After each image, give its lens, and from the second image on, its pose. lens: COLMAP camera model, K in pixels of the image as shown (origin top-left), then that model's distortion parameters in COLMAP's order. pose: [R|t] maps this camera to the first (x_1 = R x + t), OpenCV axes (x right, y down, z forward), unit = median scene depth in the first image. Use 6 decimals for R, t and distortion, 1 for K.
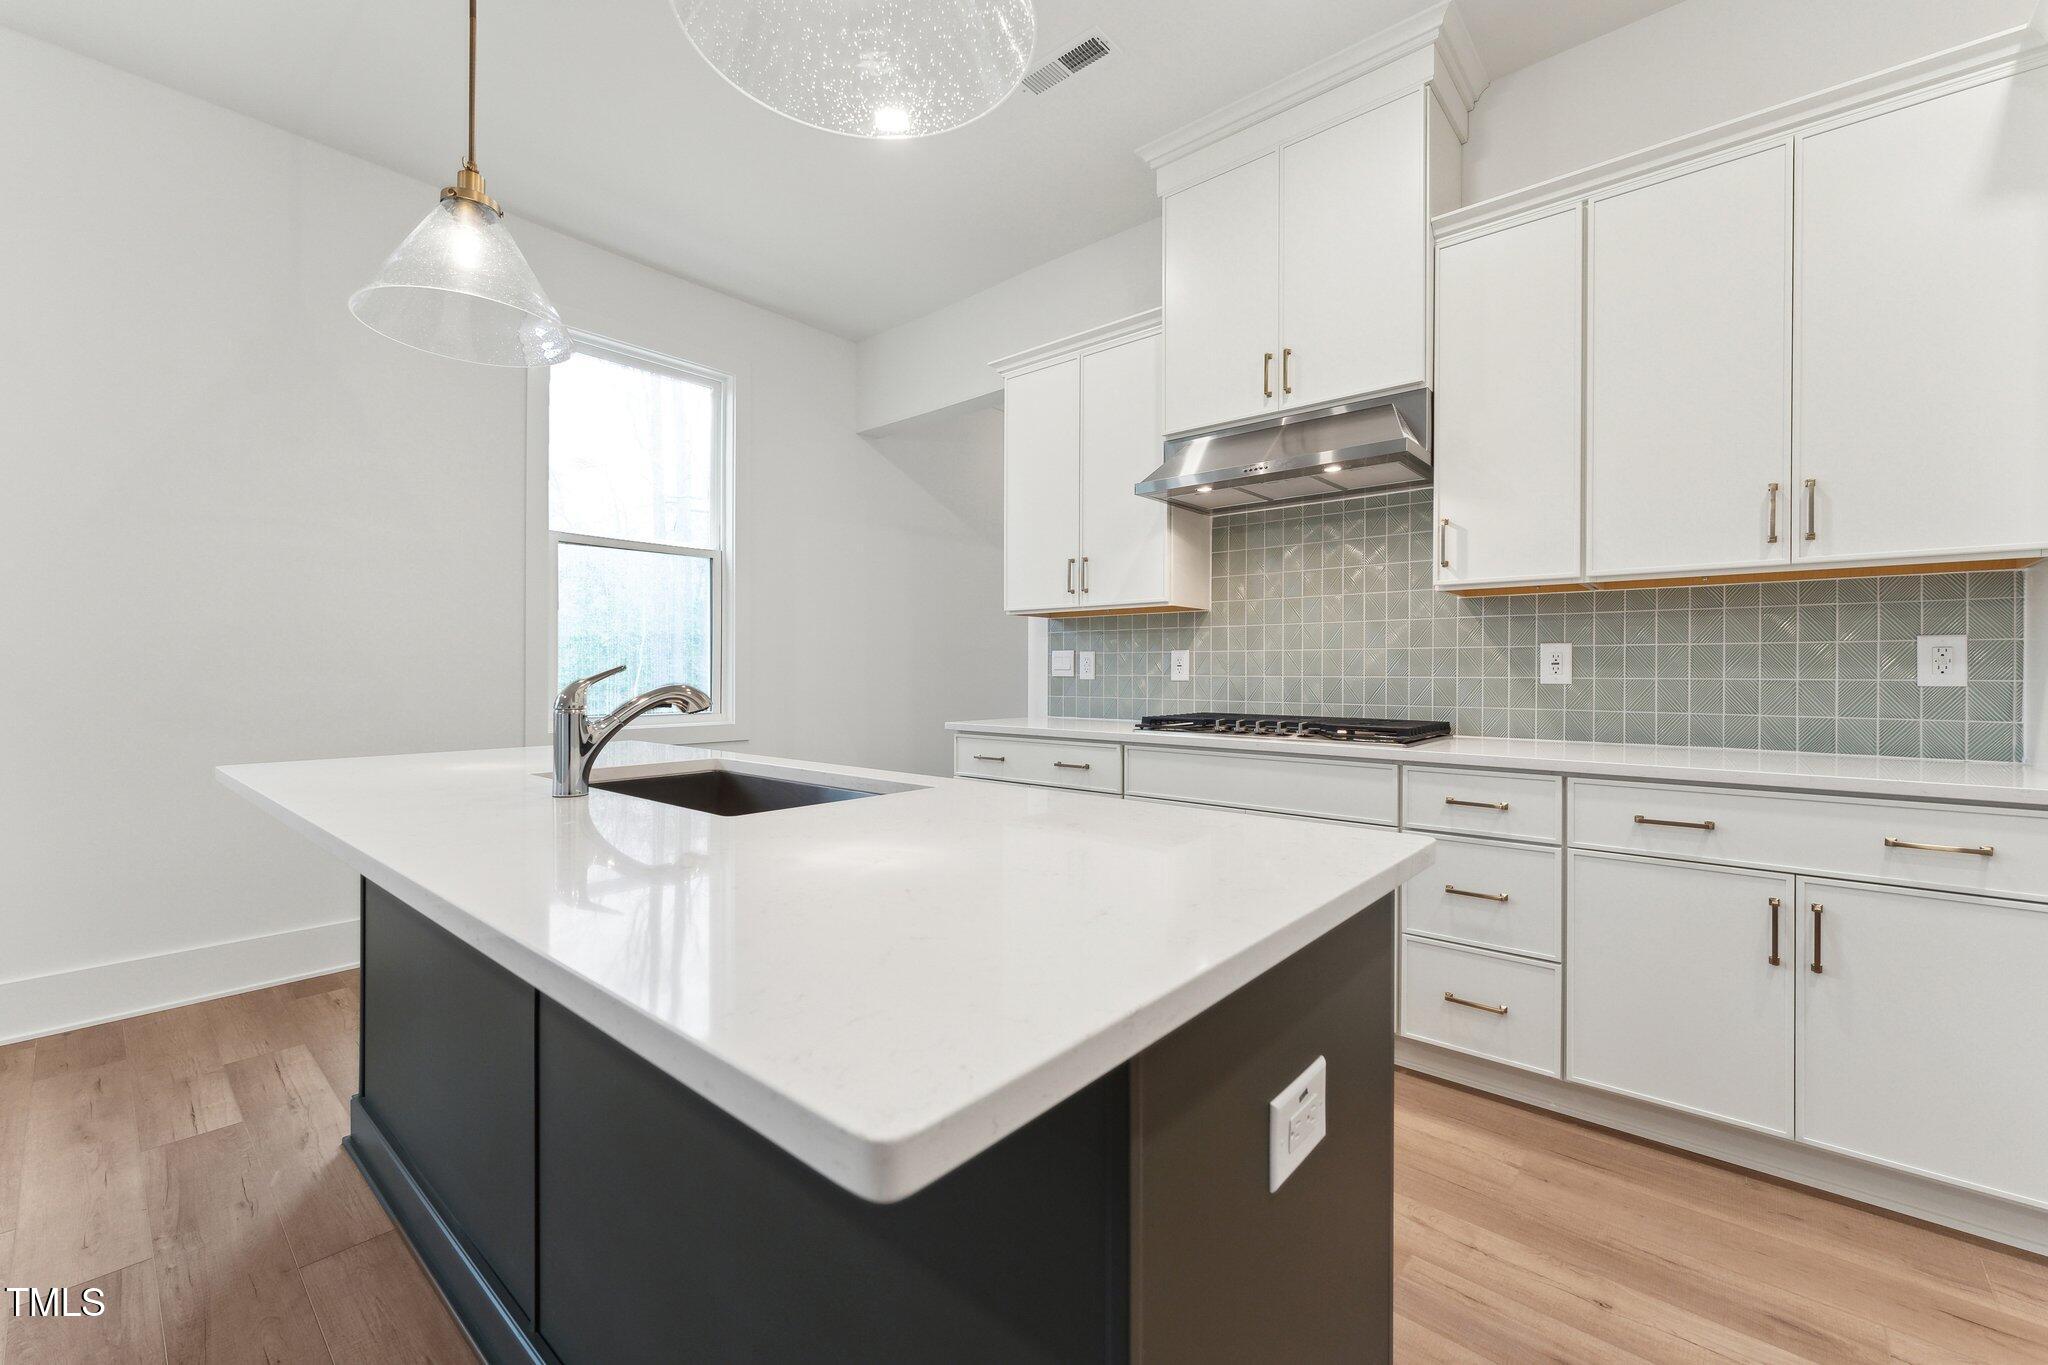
lens RADIAL K [[833.3, 0, 1016.3], [0, 833.3, 672.2], [0, 0, 1]] dist [0.001262, 0.000292]
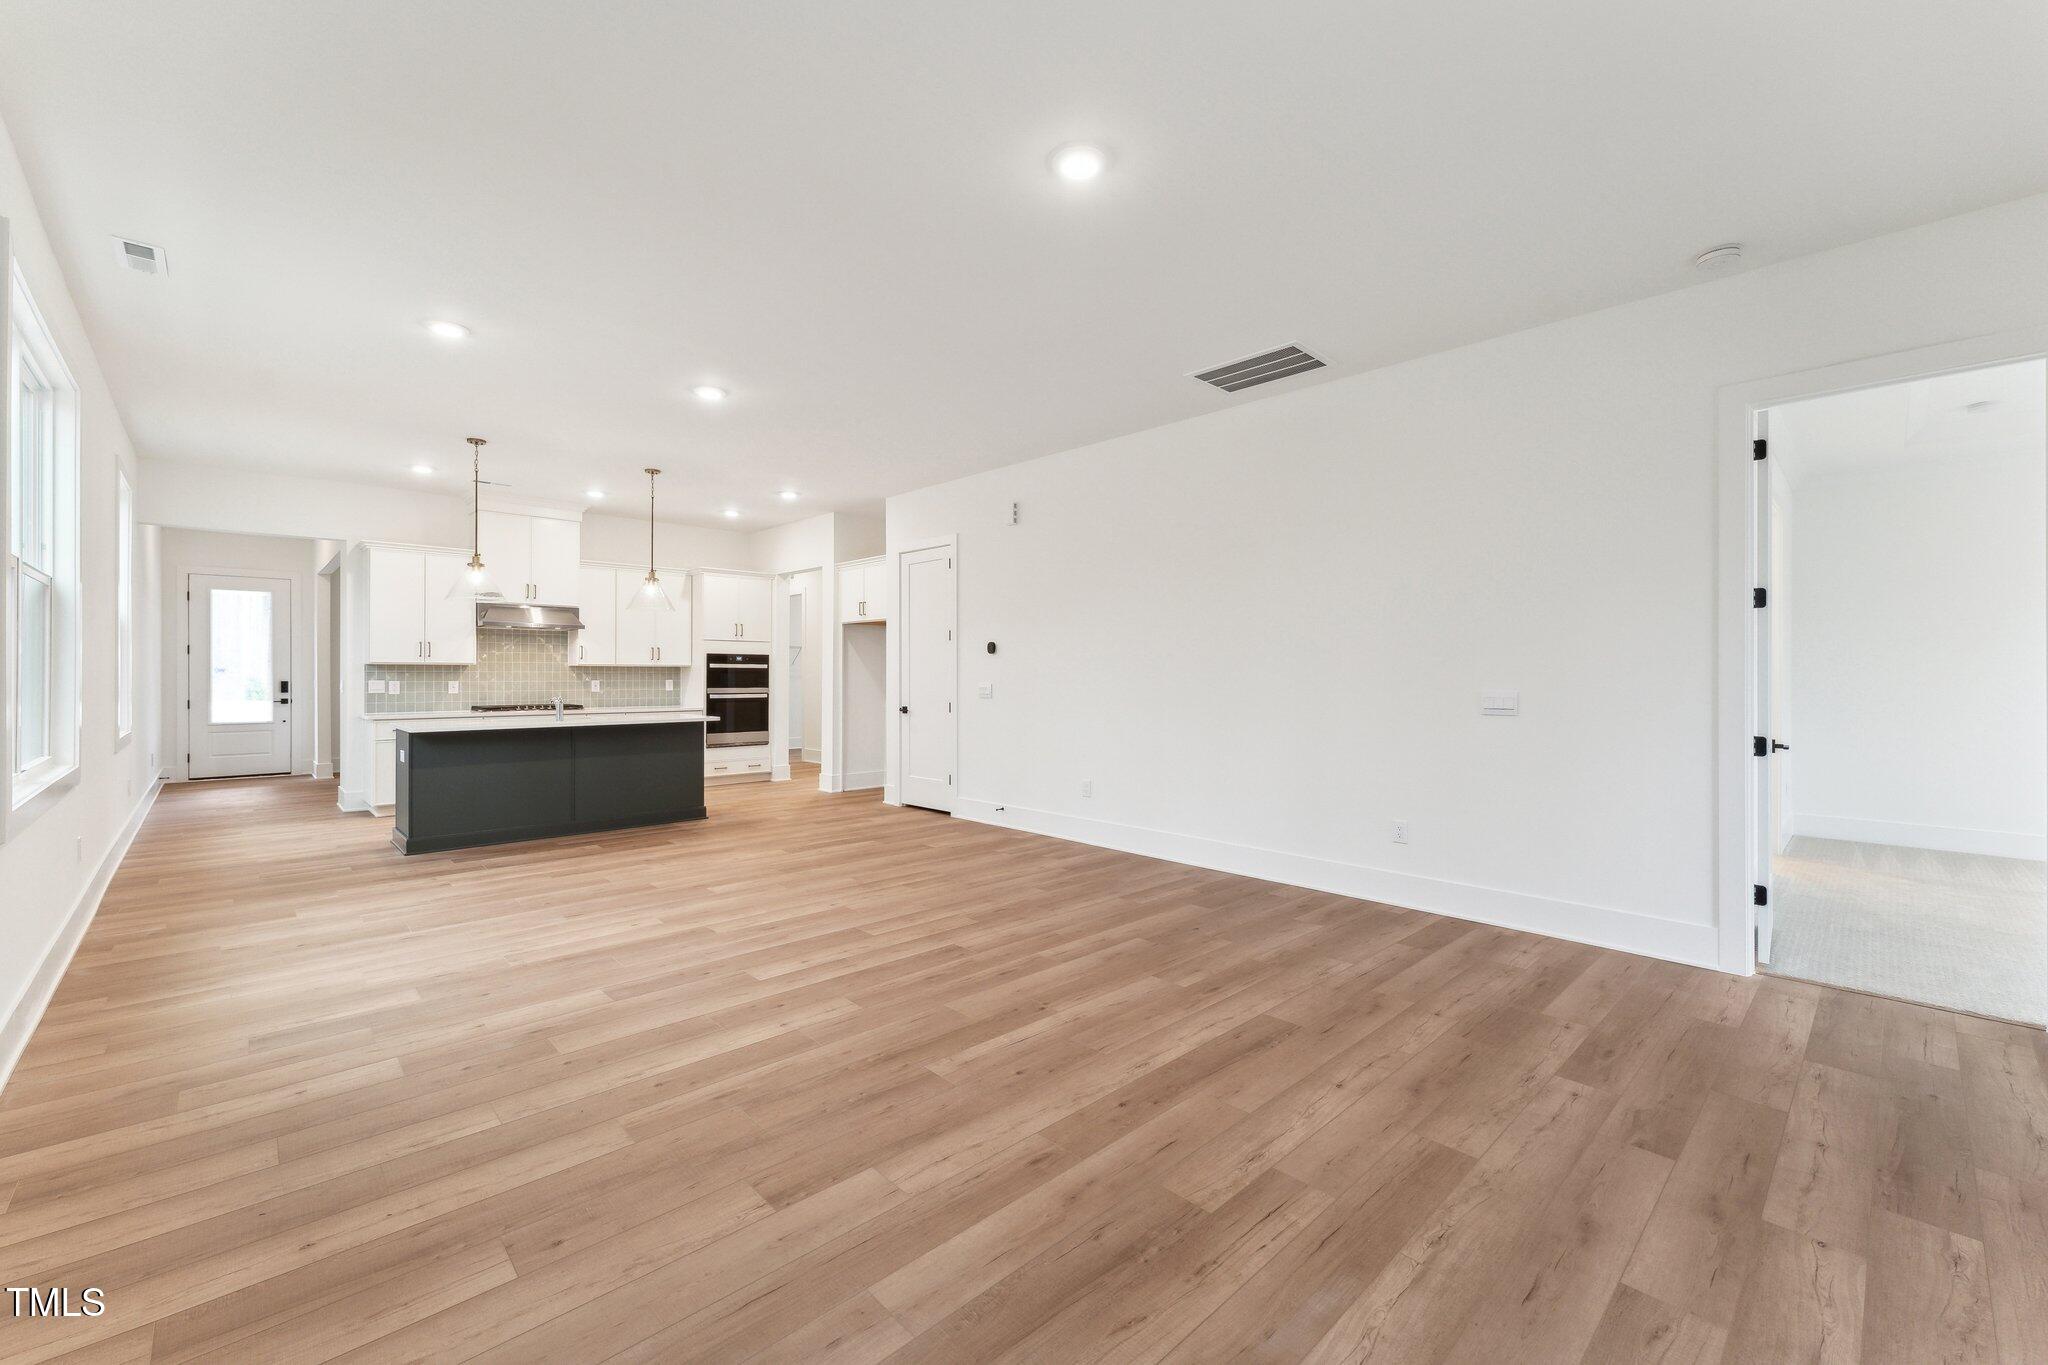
lens RADIAL K [[833.3, 0, 1016.3], [0, 833.3, 672.2], [0, 0, 1]] dist [0.001262, 0.000292]
pose [[0.090588, -0.000515, 0.995888, -2.621668], [-0.001605, 0.999998, 0.000663, -0.071369], [-0.995887, -0.001658, 0.090587, -1.064922]]
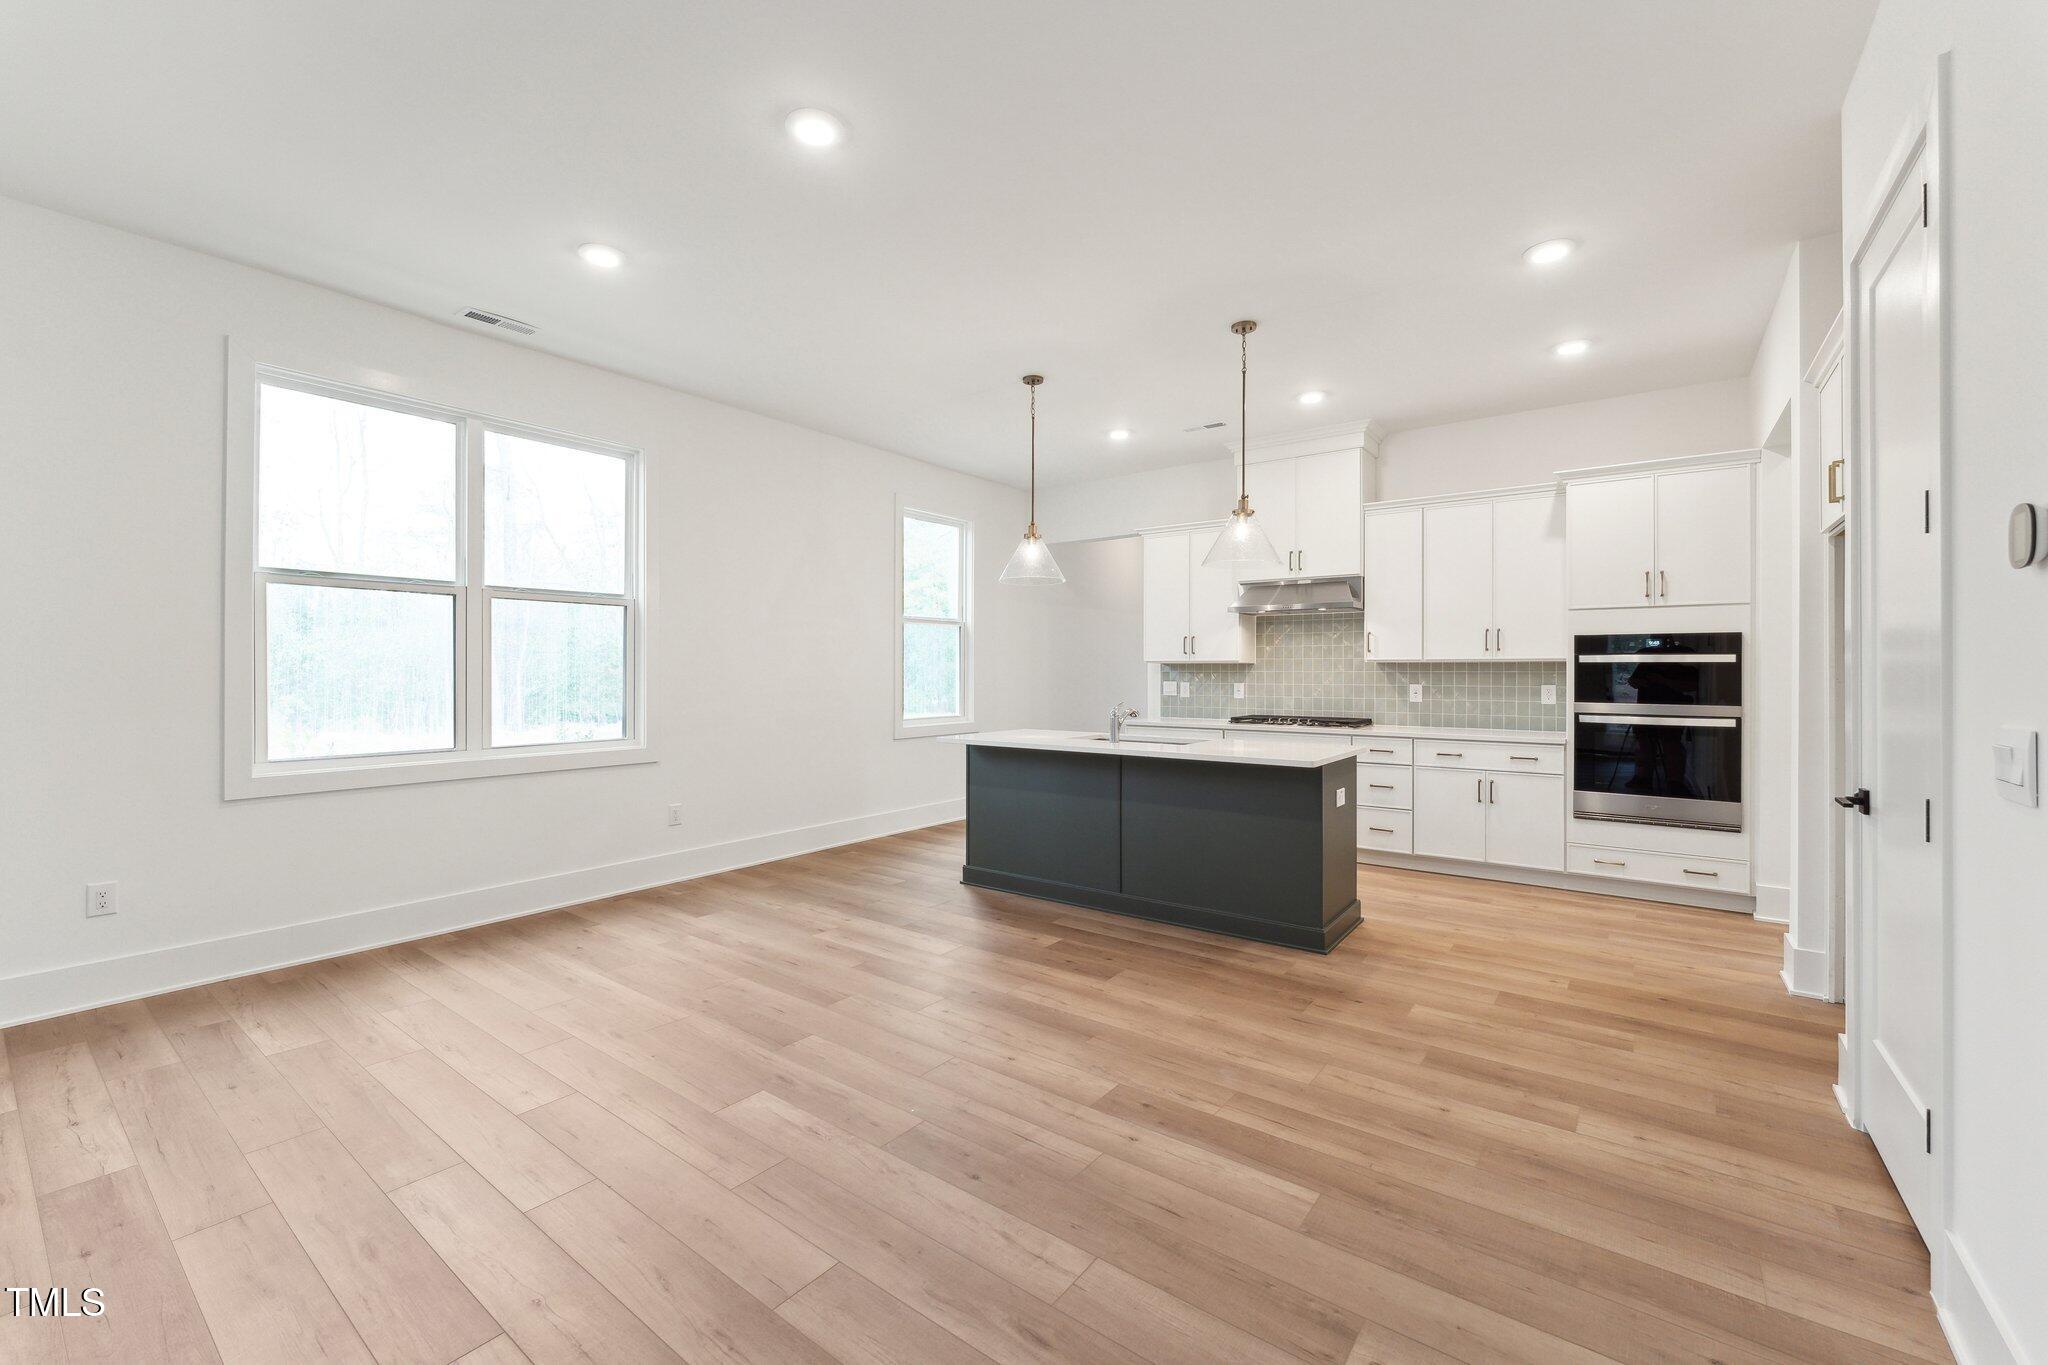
lens RADIAL K [[840.5, 0, 1009.5], [0, 840.5, 671.9], [0, 0, 1]] dist [-0.003147, -0.000230]
pose [[0.997684, -0.002109, 0.067981, -0.609095], [0.002107, 0.999998, 0.000113, -0.068584], [-0.067981, 0.000030, 0.997687, -1.195478]]
